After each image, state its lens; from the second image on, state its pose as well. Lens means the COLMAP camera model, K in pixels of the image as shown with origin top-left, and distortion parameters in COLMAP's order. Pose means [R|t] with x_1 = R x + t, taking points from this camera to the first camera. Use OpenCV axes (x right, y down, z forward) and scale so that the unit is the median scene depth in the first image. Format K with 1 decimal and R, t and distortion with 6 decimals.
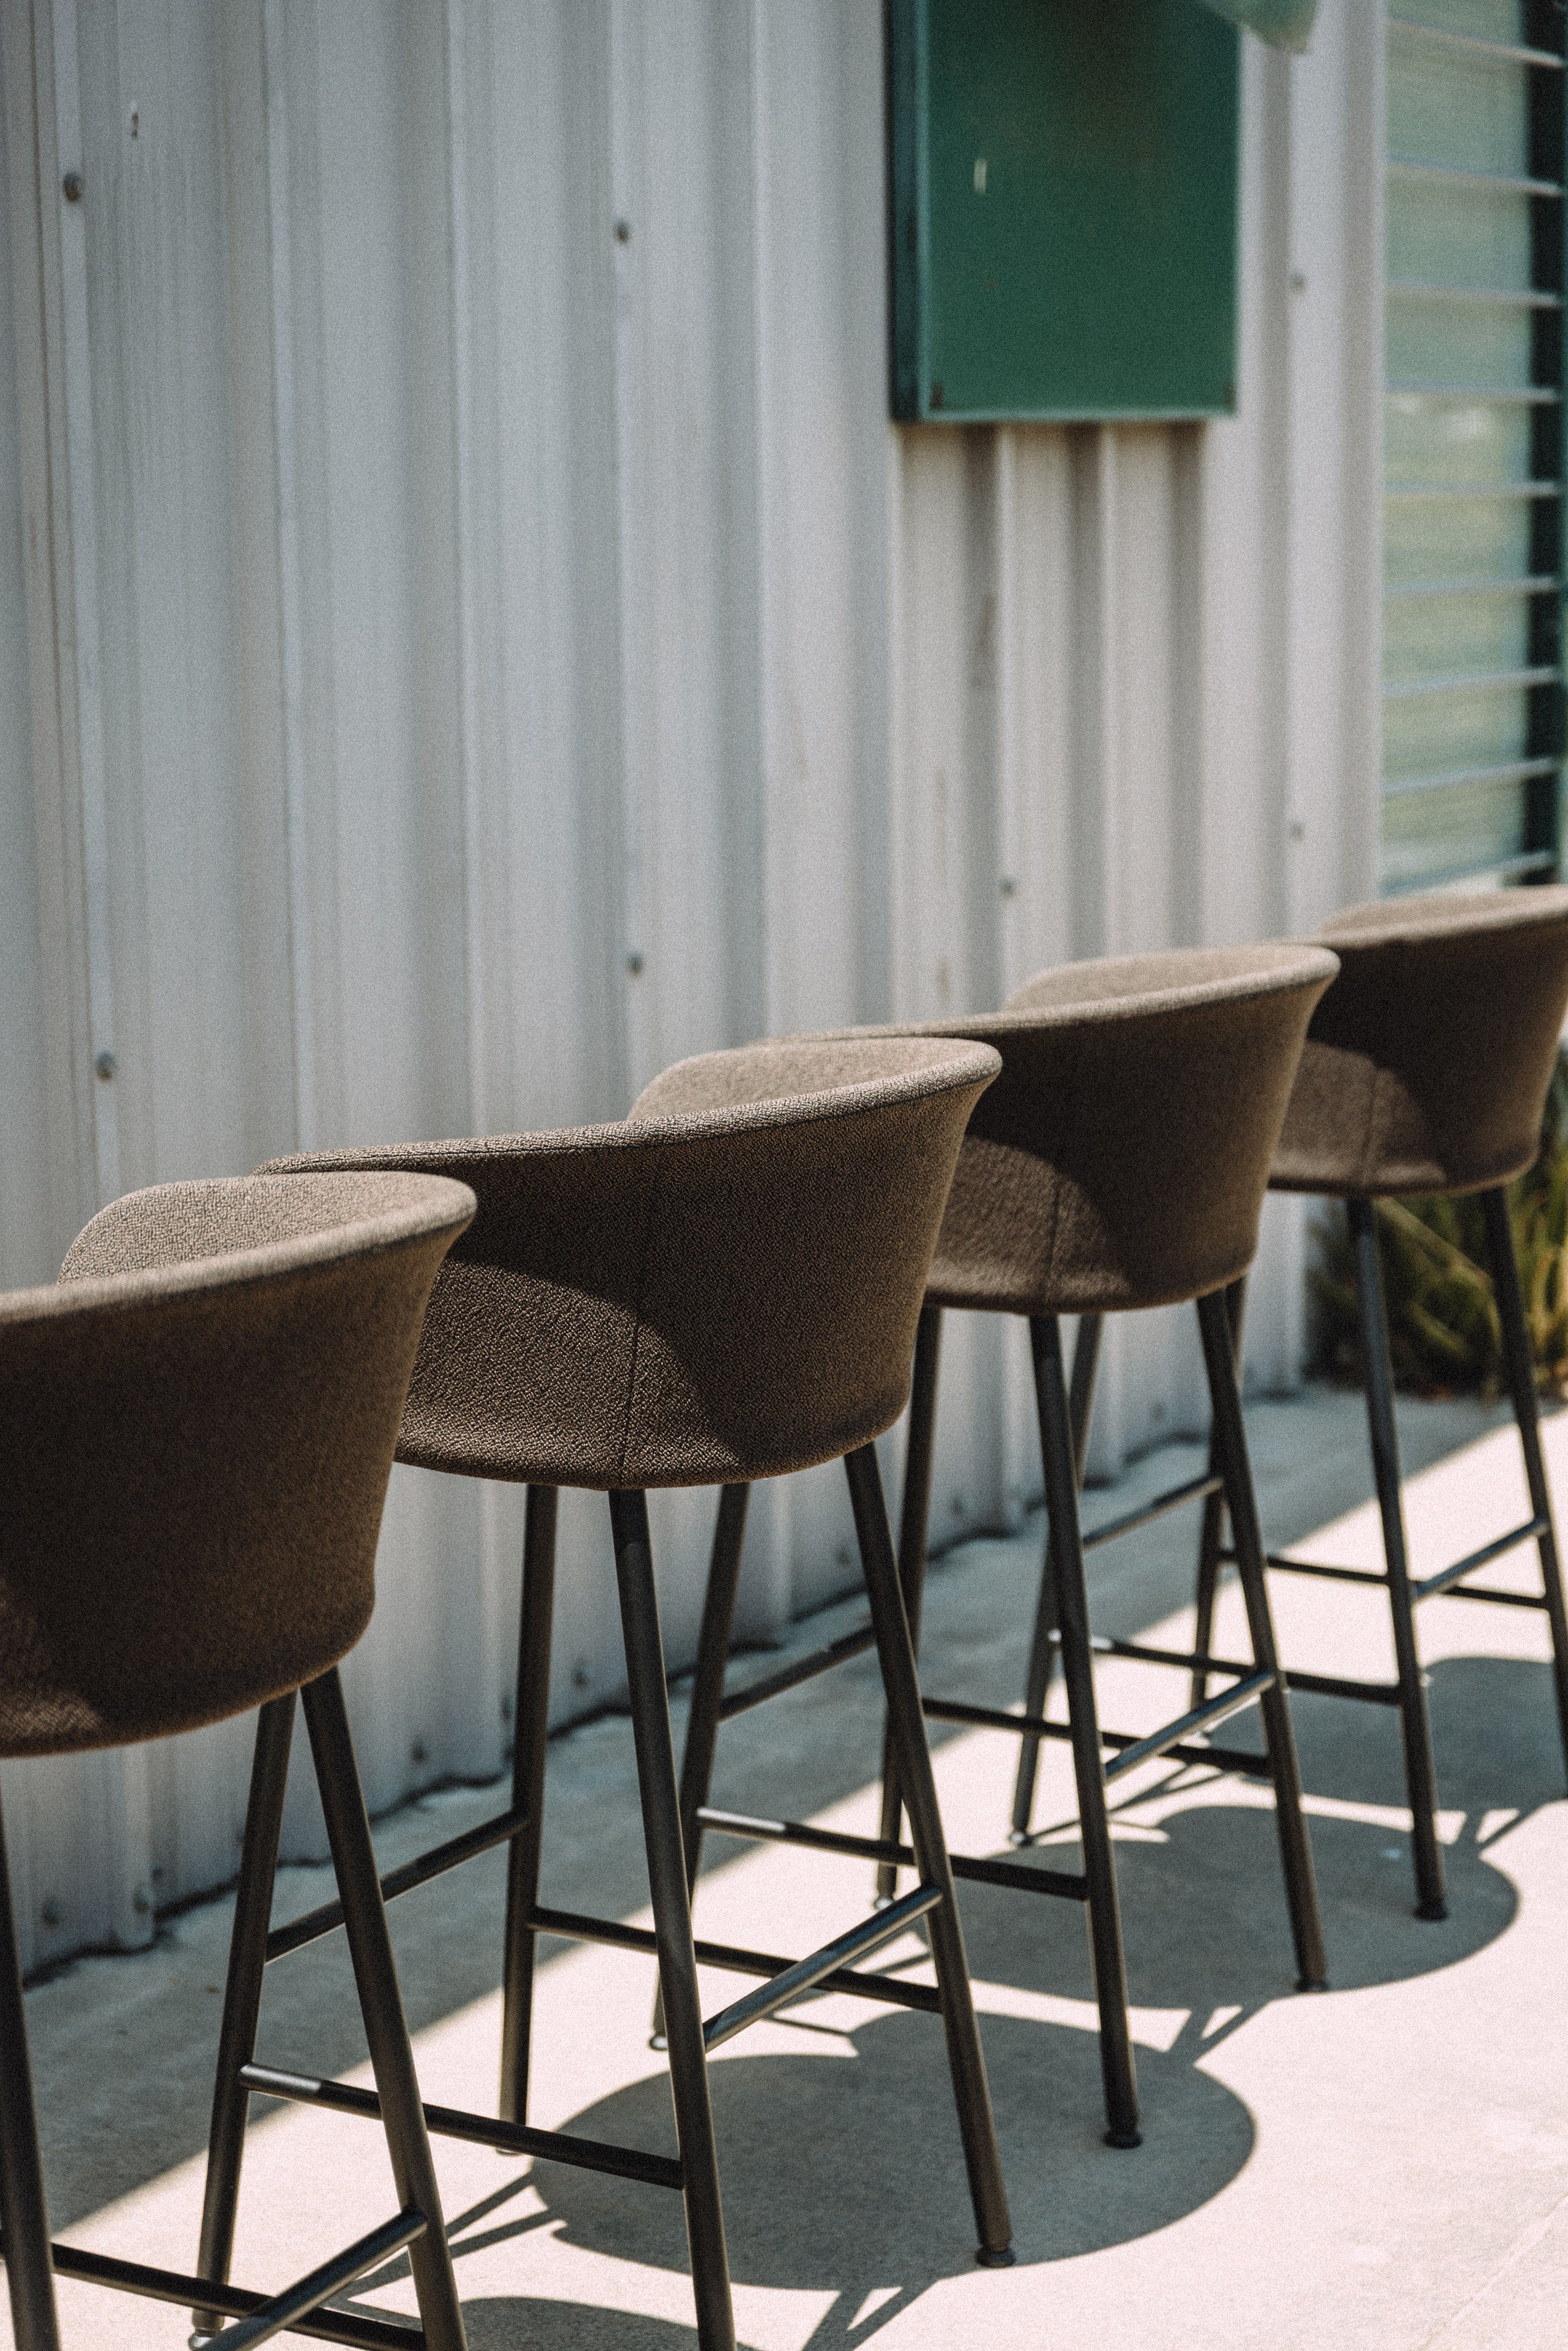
lens RADIAL K [[4406.0, 0, 769.9], [0, 4406.0, 1178.3], [0, 0, 1]] dist [-0.006590, 0.000000]
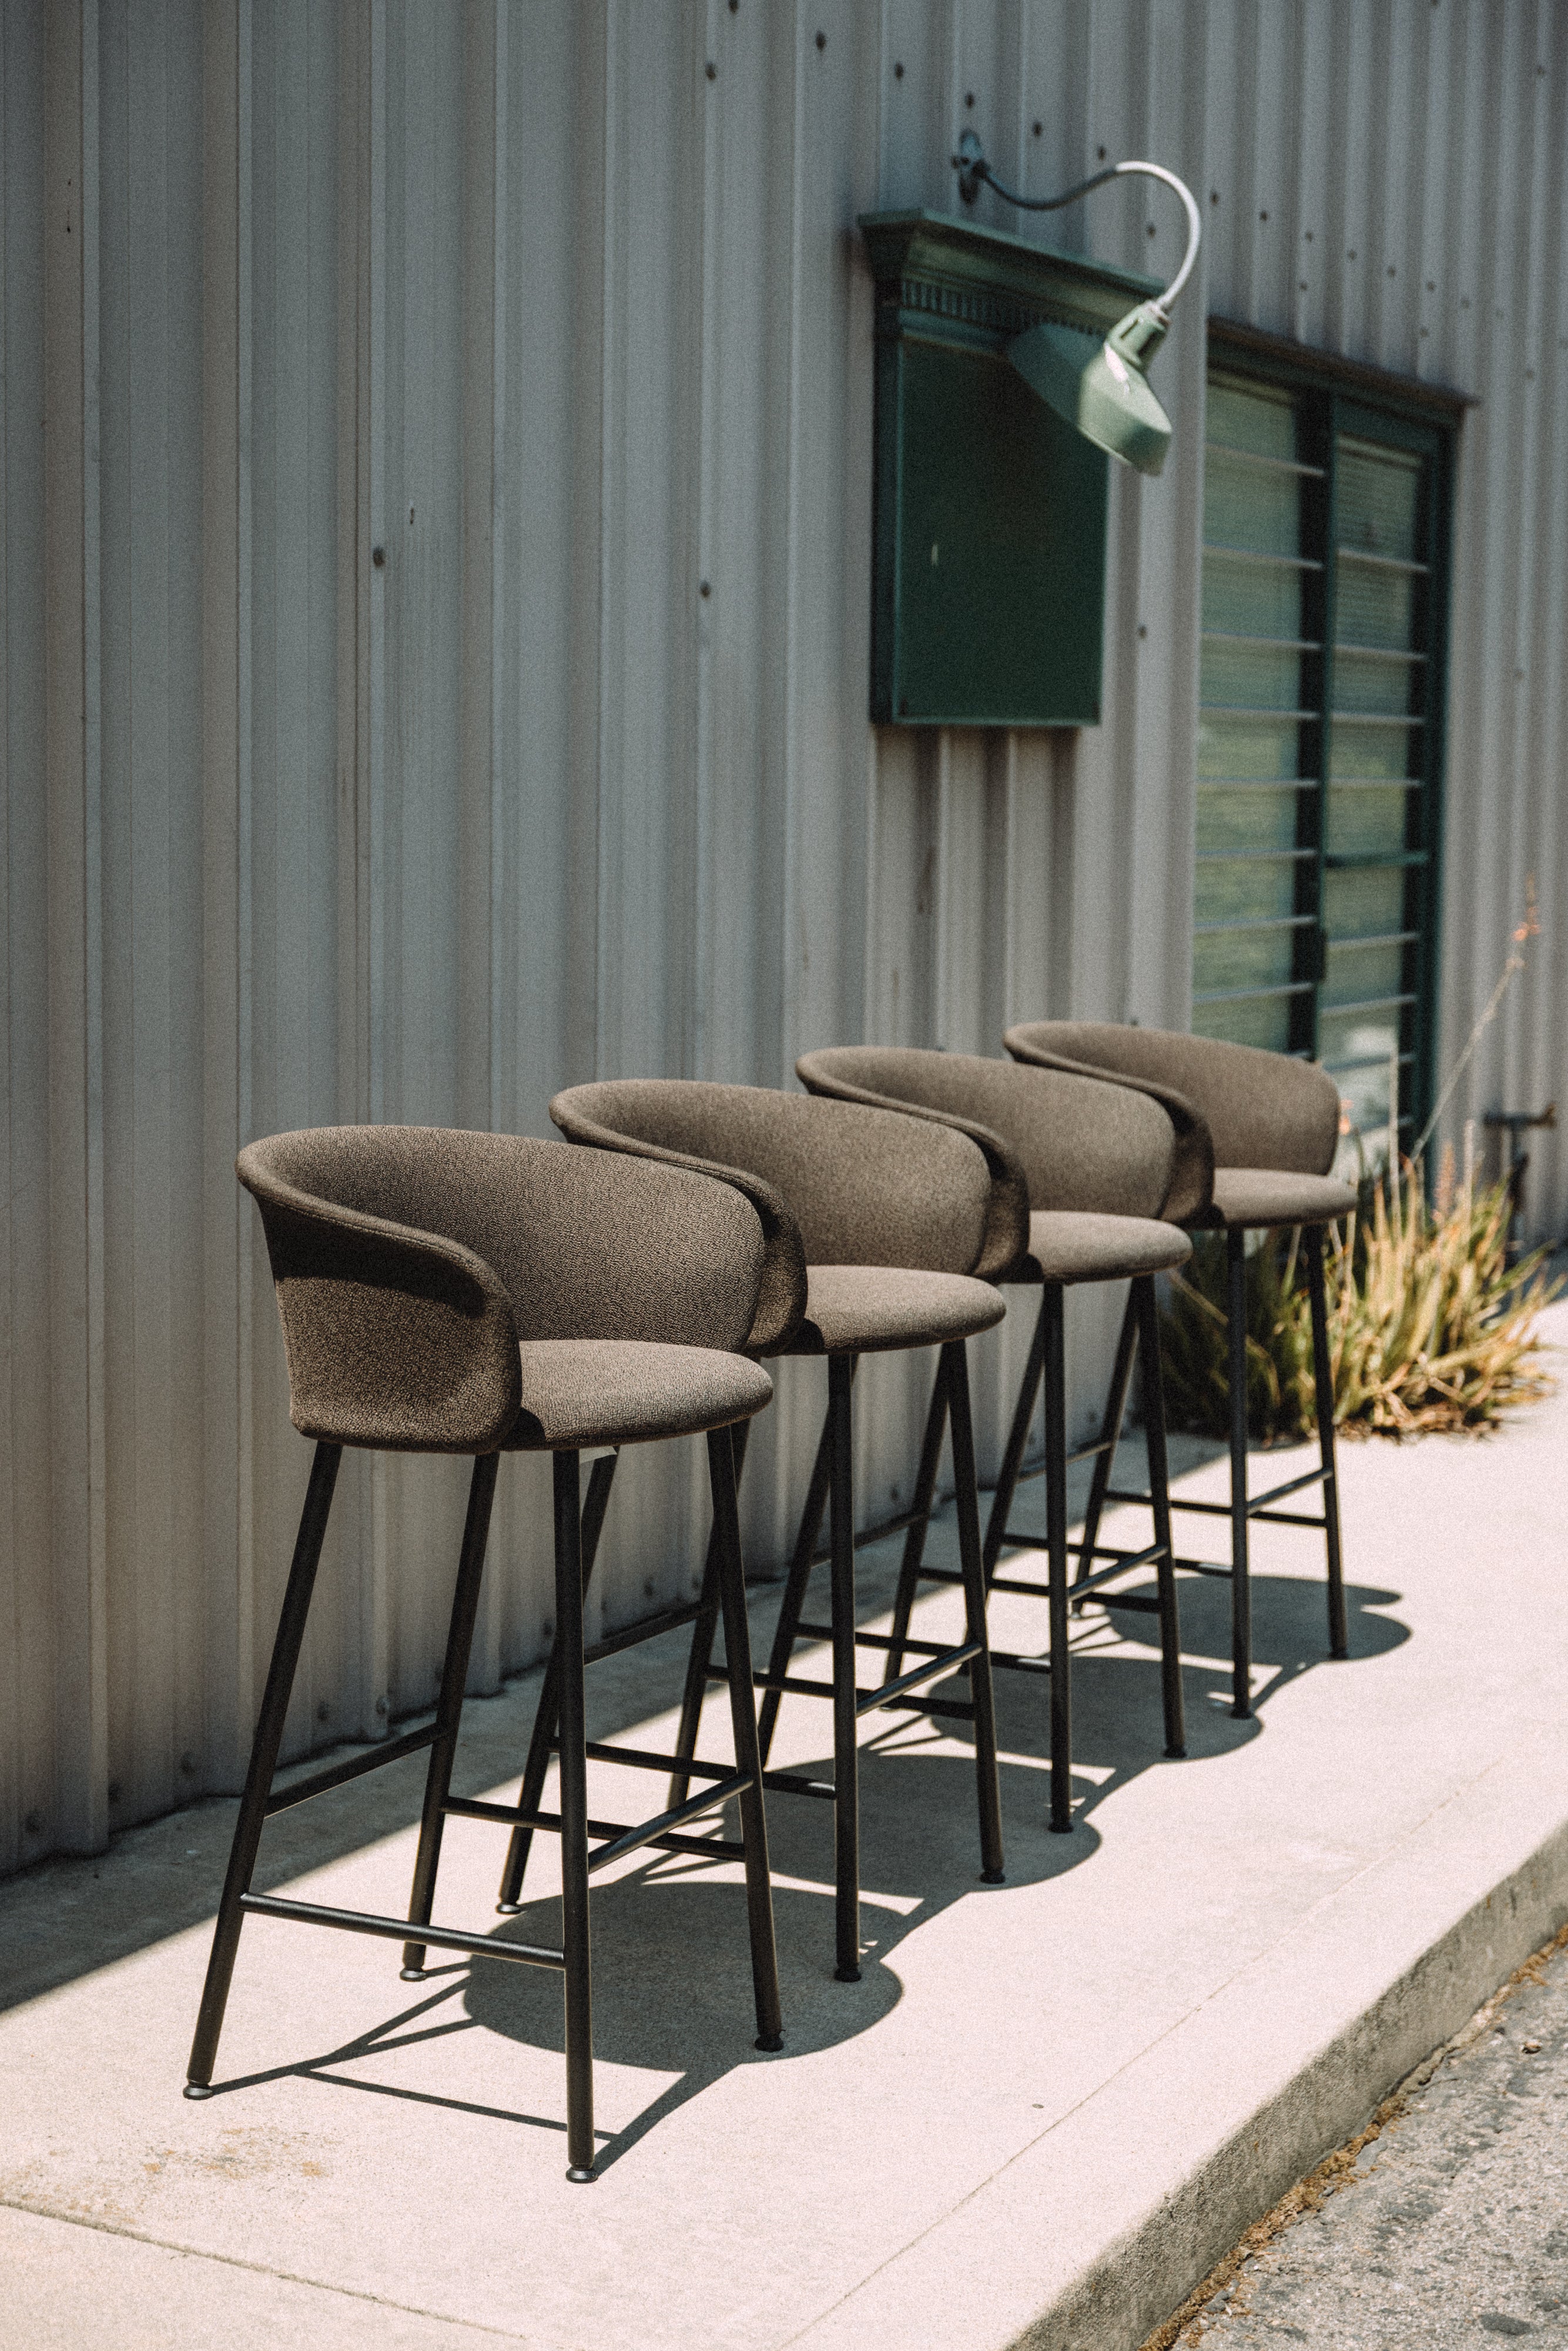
lens RADIAL K [[3806.7, 0, 794.0], [0, 3806.7, 1174.8], [0, 0, 1]] dist [0.008329, 0.000000]
pose [[0.998431, 0.020832, 0.051971, -0.059409], [-0.018187, 0.998540, -0.050866, 0.038415], [-0.052954, 0.049841, 0.997352, -0.227430]]
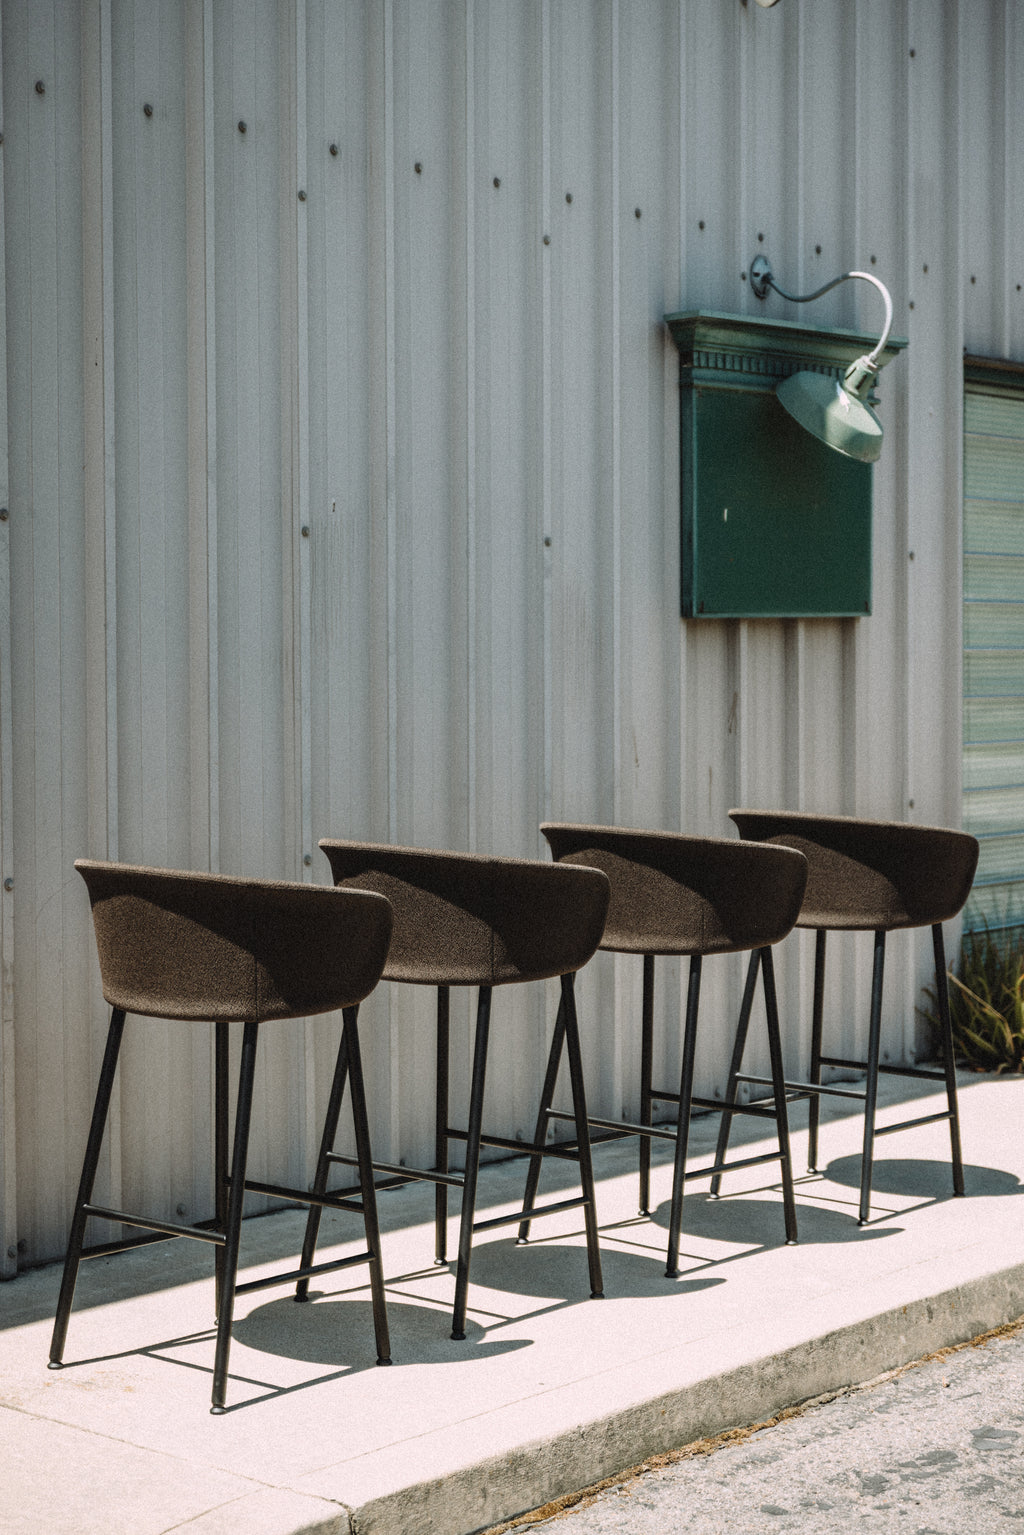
lens RADIAL K [[2803.2, 0, 506.8], [0, 2803.2, 773.1], [0, 0, 1]] dist [0.047787, 0.000000]
pose [[0.986383, 0.017952, -0.163483, 0.183825], [-0.035836, 0.993601, -0.107115, 0.075396], [0.160514, 0.111515, 0.980714, -0.481346]]
